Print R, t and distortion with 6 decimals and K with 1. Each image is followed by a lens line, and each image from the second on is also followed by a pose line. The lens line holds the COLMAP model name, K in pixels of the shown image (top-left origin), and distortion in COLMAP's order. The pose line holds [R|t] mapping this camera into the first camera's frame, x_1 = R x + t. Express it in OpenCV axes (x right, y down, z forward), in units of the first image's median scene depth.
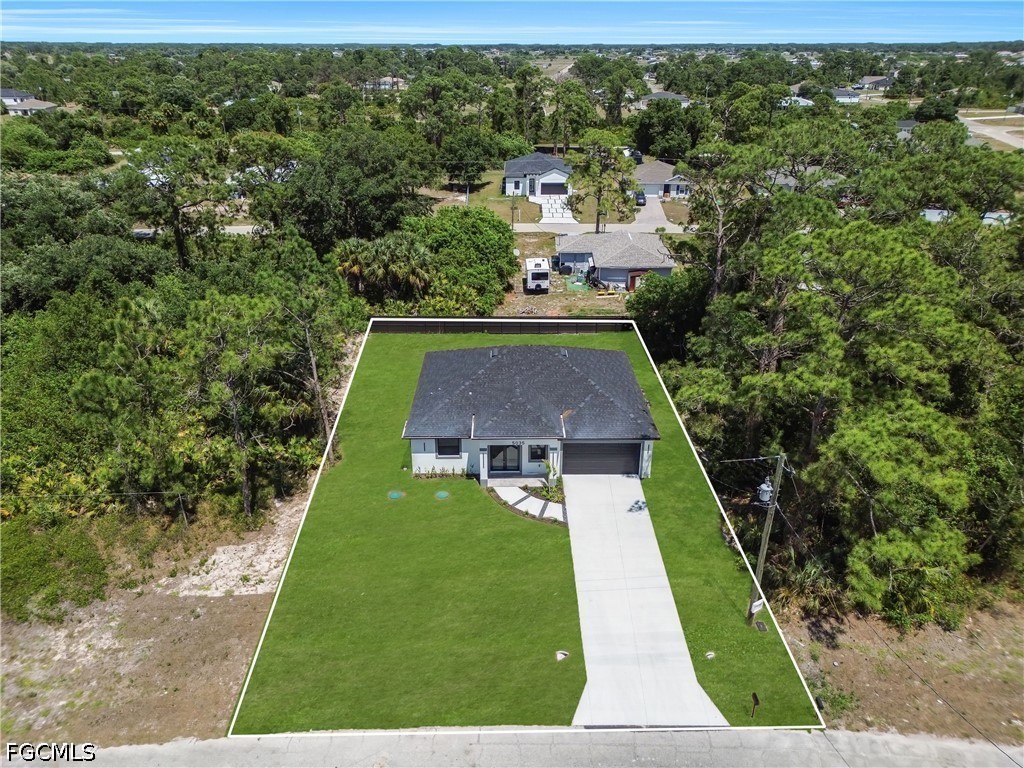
lens RADIAL K [[723.1, 0, 508.7], [0, 723.1, 385.9], [0, 0, 1]] dist [0.037459, -0.016132]
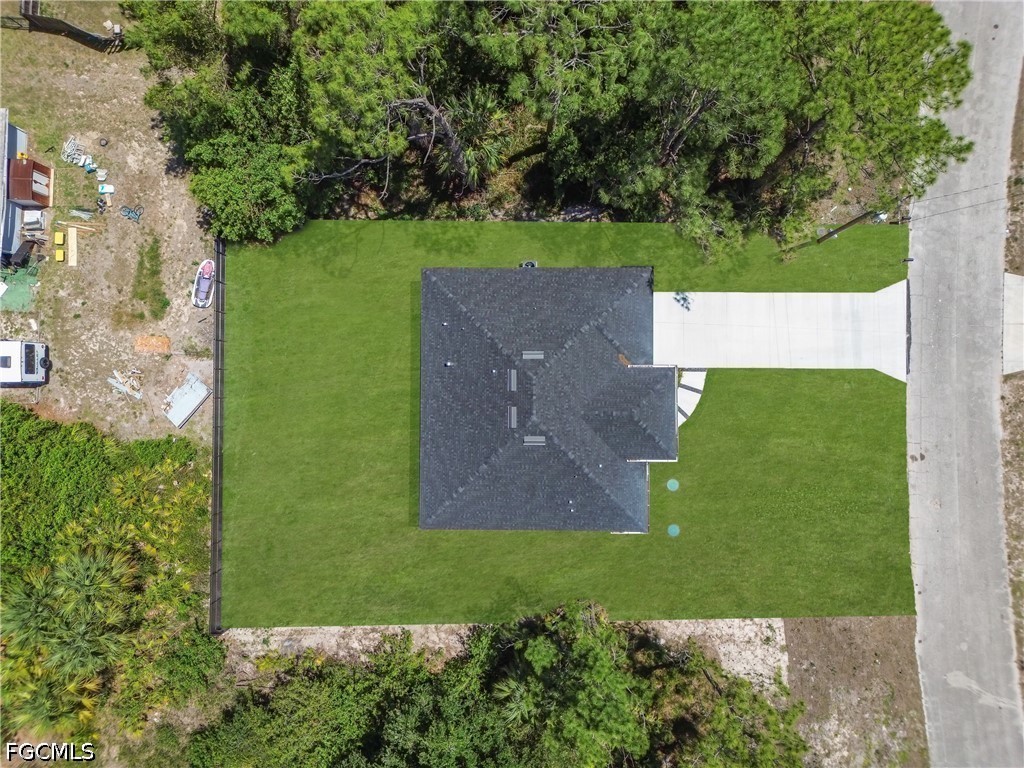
lens RADIAL K [[723.1, 0, 511.5], [0, 723.1, 382.6], [0, 0, 1]] dist [0.037459, -0.016132]
pose [[0.012474, -0.999704, 0.020888, 0.030586], [0.443452, 0.024254, 0.895970, -0.872551], [-0.896211, -0.001913, 0.443624, 0.724913]]
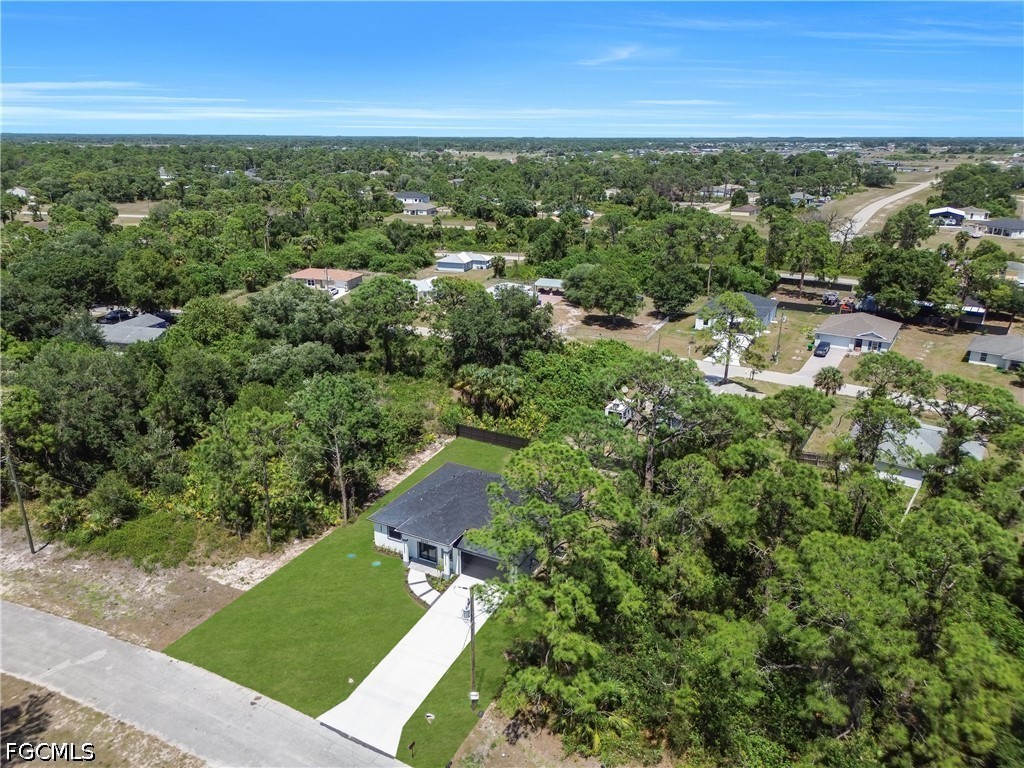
lens RADIAL K [[723.1, 0, 510.1], [0, 723.1, 384.5], [0, 0, 1]] dist [0.037459, -0.016132]
pose [[0.880160, 0.158187, -0.447544, 0.729047], [-0.205825, 0.976776, -0.059539, -0.168378], [0.427732, 0.144520, 0.892278, -0.244816]]
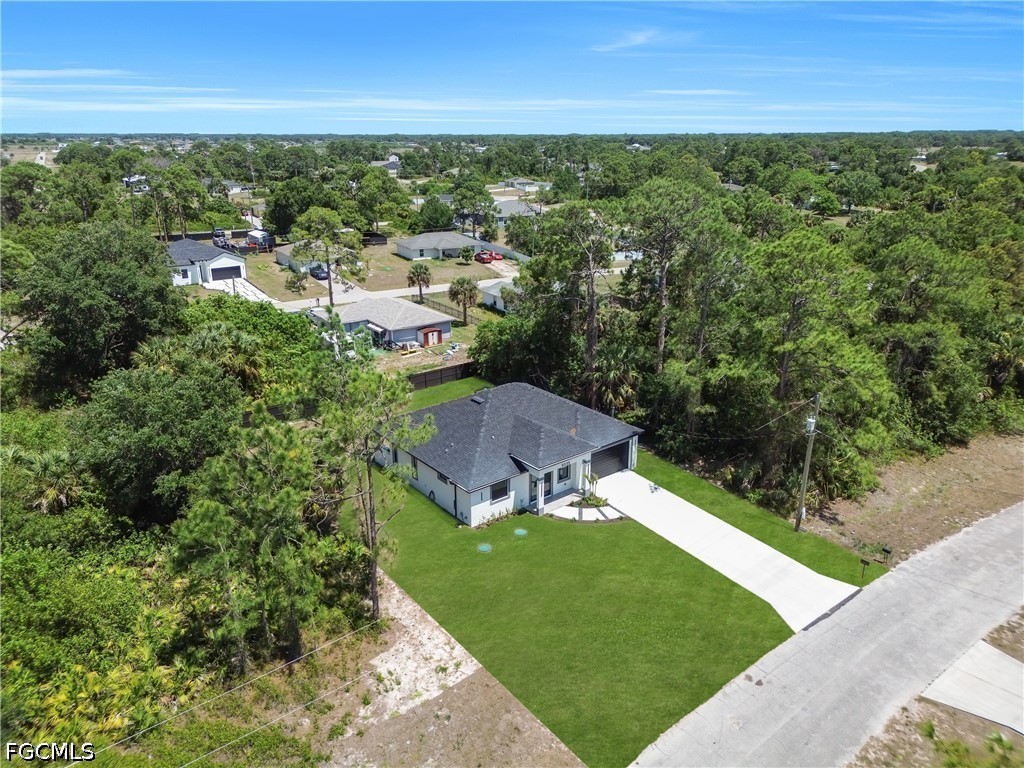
lens RADIAL K [[723.1, 0, 511.0], [0, 723.1, 379.3], [0, 0, 1]] dist [0.037459, -0.016132]
pose [[0.789316, -0.197688, 0.581291, -0.649384], [0.262346, 0.964562, -0.028198, -0.036417], [-0.555117, 0.174757, 0.813207, 0.114447]]
